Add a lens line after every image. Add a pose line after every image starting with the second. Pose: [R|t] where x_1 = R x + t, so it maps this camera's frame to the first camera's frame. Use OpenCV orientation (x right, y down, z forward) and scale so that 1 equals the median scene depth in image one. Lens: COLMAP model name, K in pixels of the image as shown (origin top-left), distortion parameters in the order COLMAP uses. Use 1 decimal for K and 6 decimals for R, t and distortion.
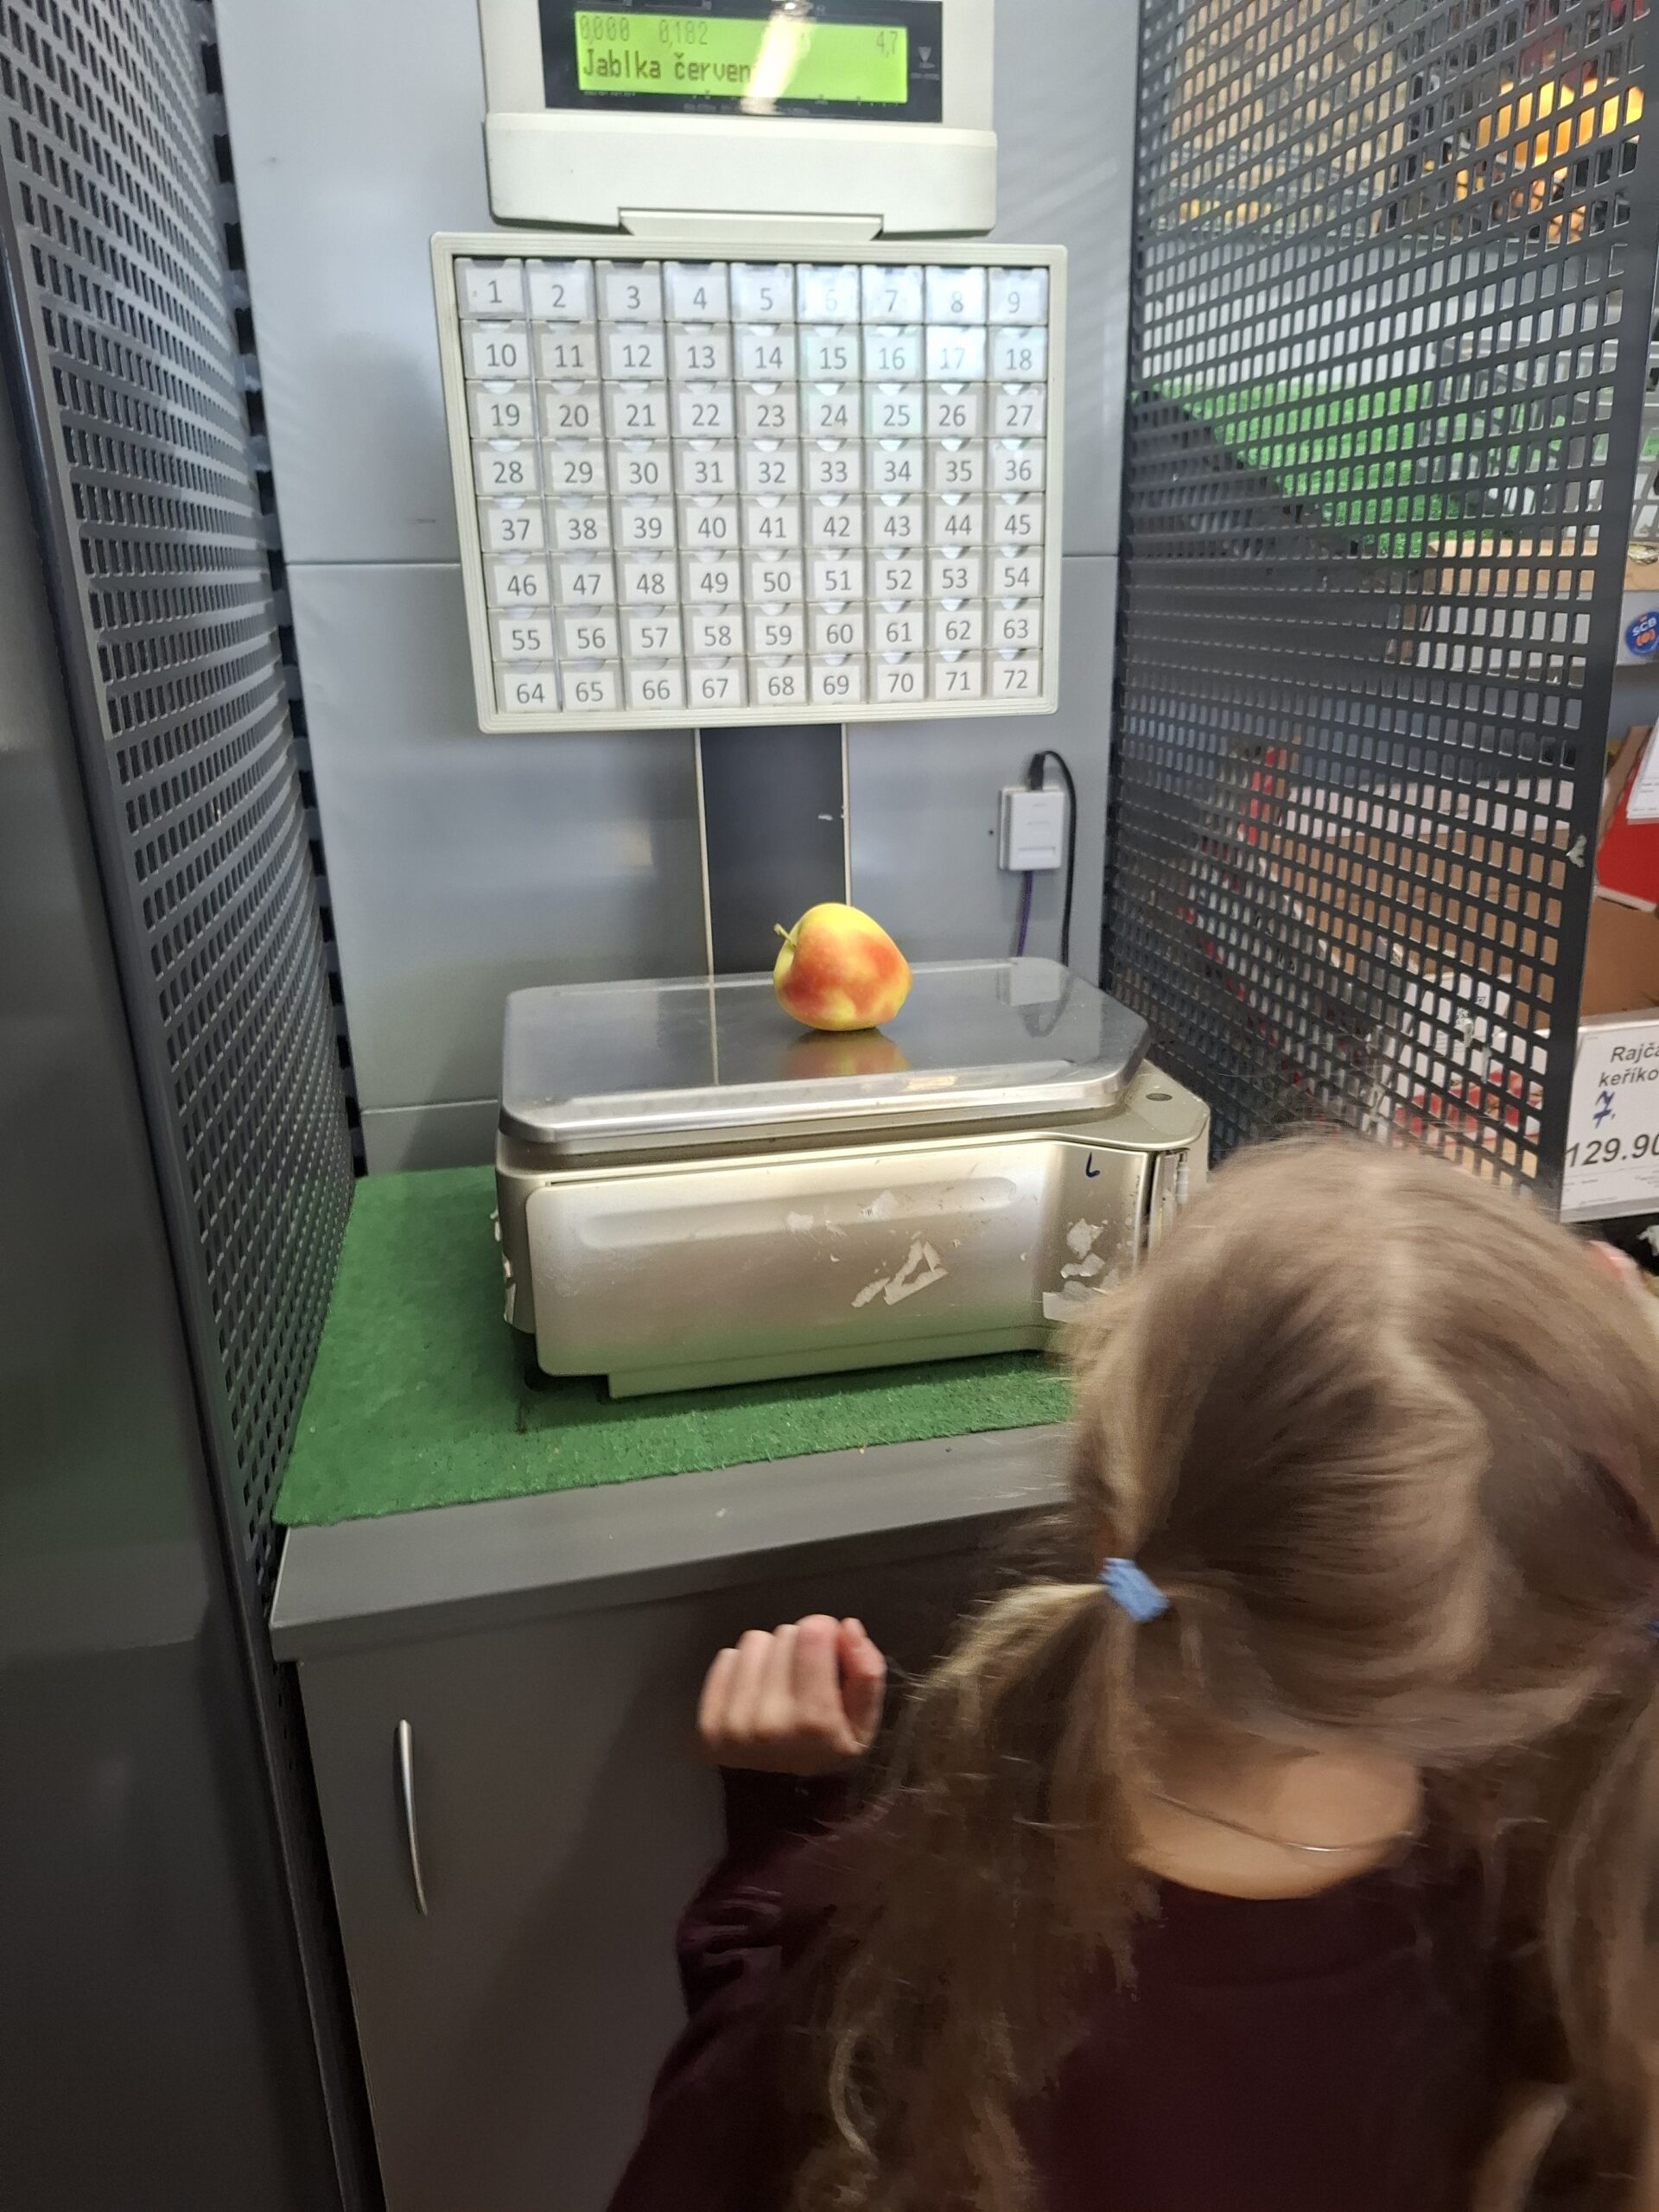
lens RADIAL K [[1611.9, 0, 844.0], [0, 1611.9, 1113.5], [0, 0, 1]] dist [0.026750, -0.055509]
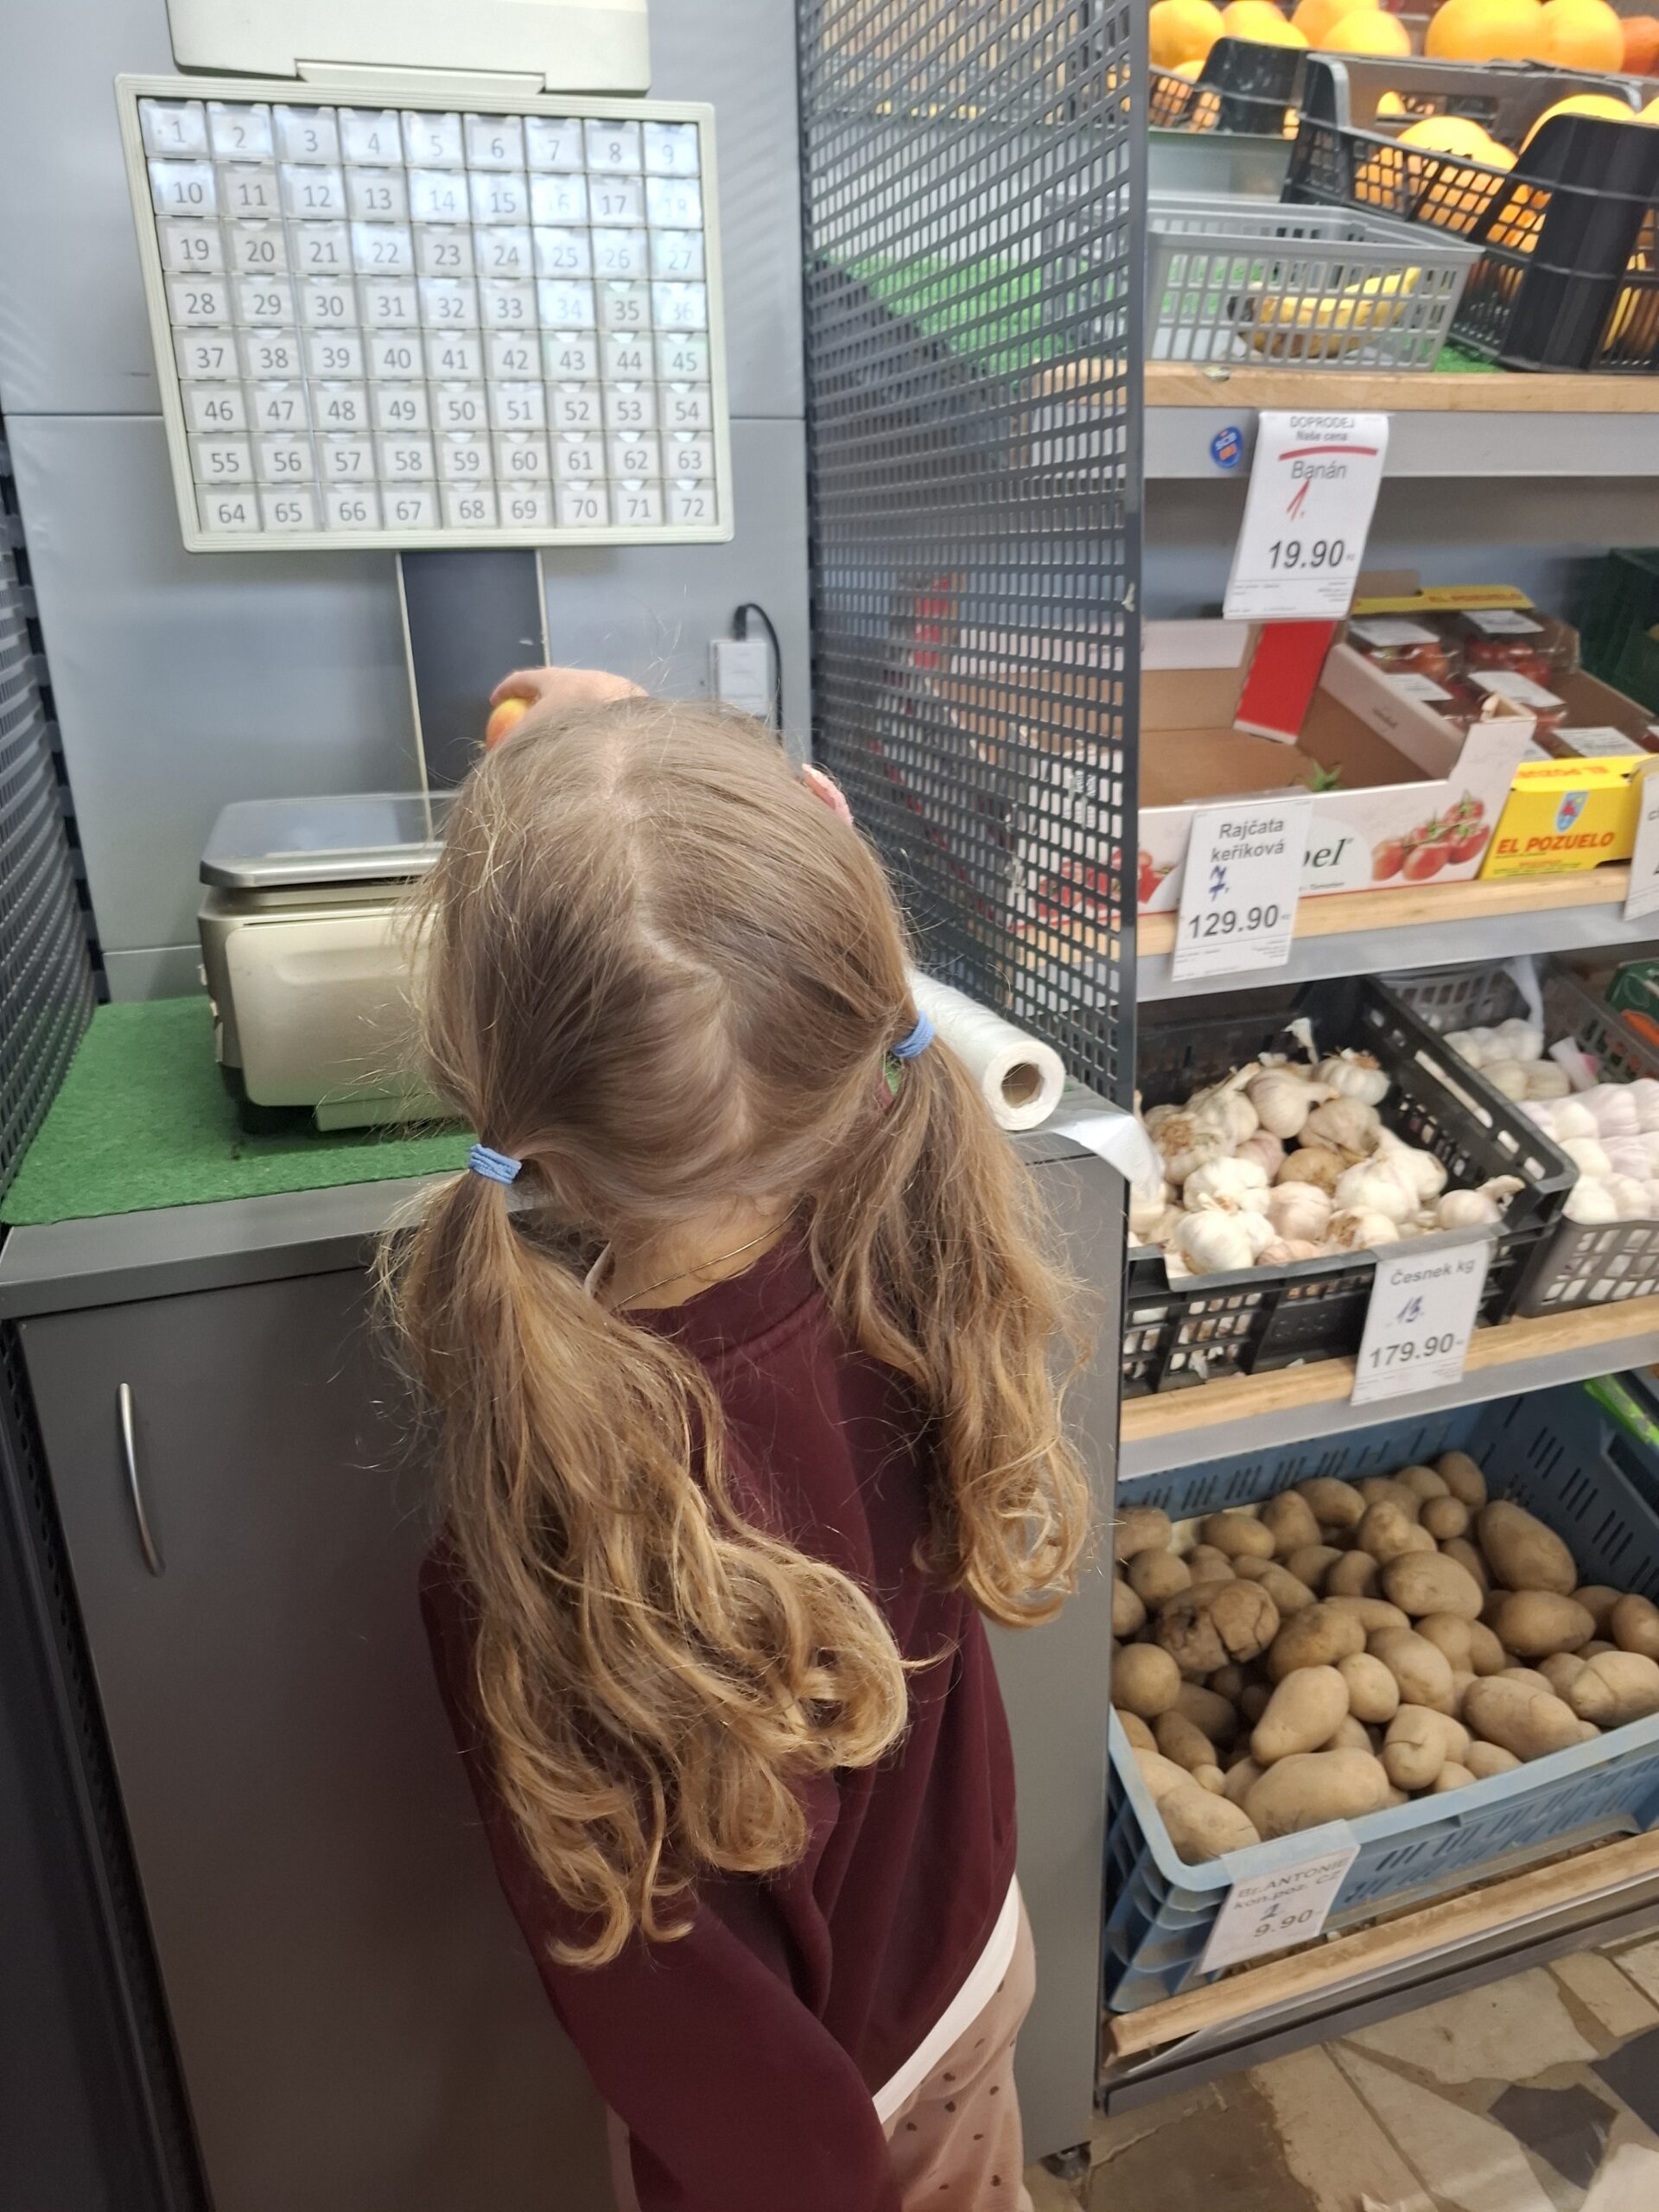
lens RADIAL K [[1611.9, 0, 828.5], [0, 1611.9, 1117.3], [0, 0, 1]] dist [0.026750, -0.055509]
pose [[0.994681, -0.037101, 0.096092, 0.081397], [0.035936, 0.999258, 0.013823, 0.139221], [-0.096534, -0.010296, 0.995276, -0.111822]]
